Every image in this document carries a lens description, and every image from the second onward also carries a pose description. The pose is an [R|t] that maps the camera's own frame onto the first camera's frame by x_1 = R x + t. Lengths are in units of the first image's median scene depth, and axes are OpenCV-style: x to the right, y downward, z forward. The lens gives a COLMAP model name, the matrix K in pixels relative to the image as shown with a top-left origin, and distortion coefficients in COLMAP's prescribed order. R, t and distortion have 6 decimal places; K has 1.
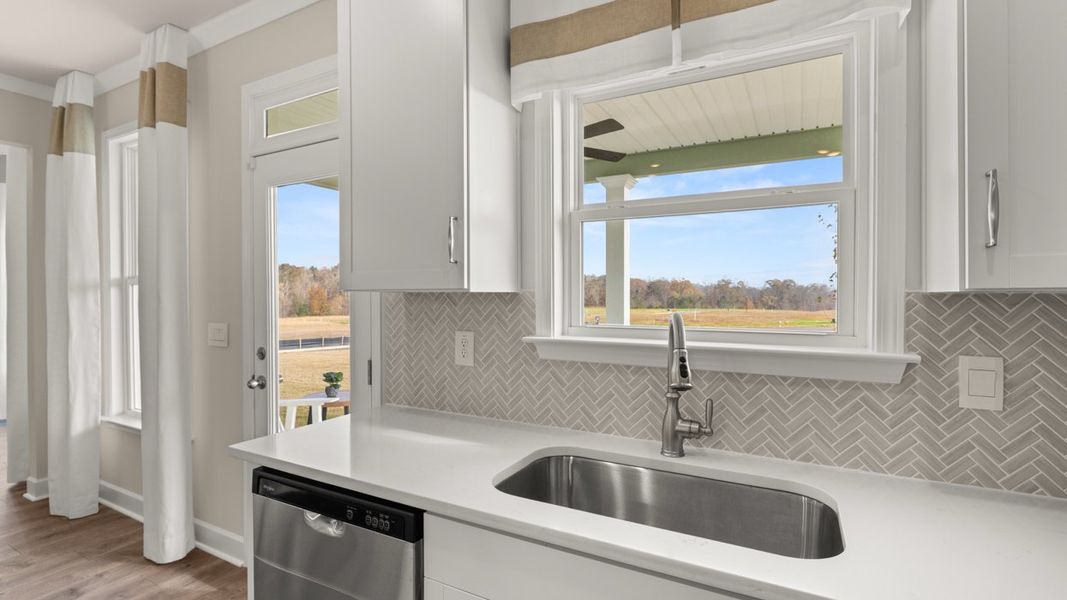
lens RADIAL K [[450.0, 0, 526.7], [0, 450.0, 297.9], [0, 0, 1]] dist [-0.000829, 0.000198]
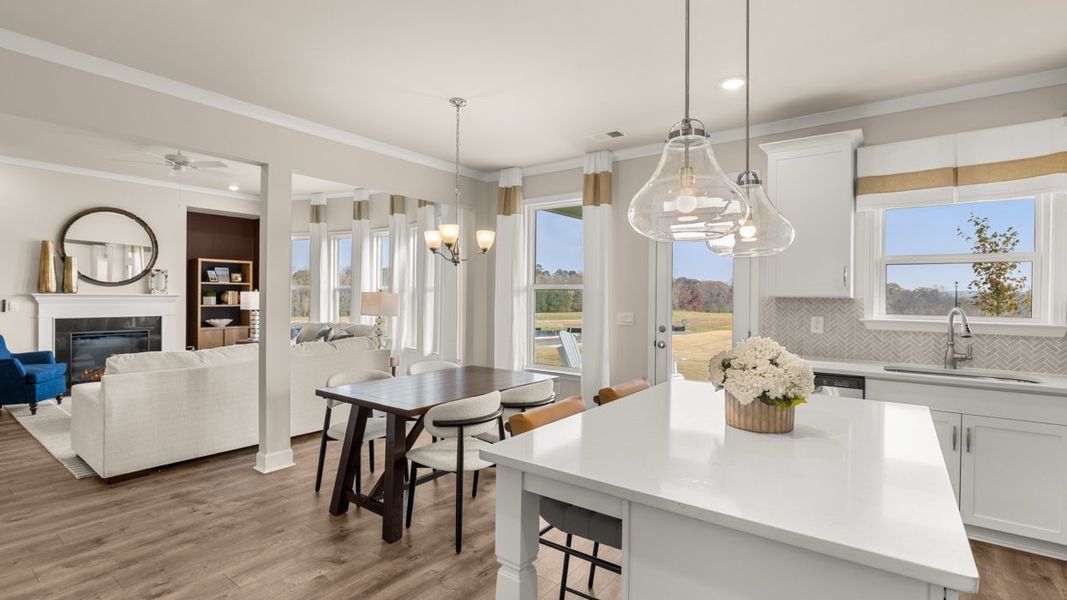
lens RADIAL K [[487.6, 0, 508.6], [0, 487.6, 294.1], [0, 0, 1]] dist [0.002786, 0.000429]
pose [[0.990720, 0.011647, -0.135420, -1.250736], [-0.013385, 0.999839, -0.011929, 0.017365], [0.135259, 0.013631, 0.990716, -1.421900]]
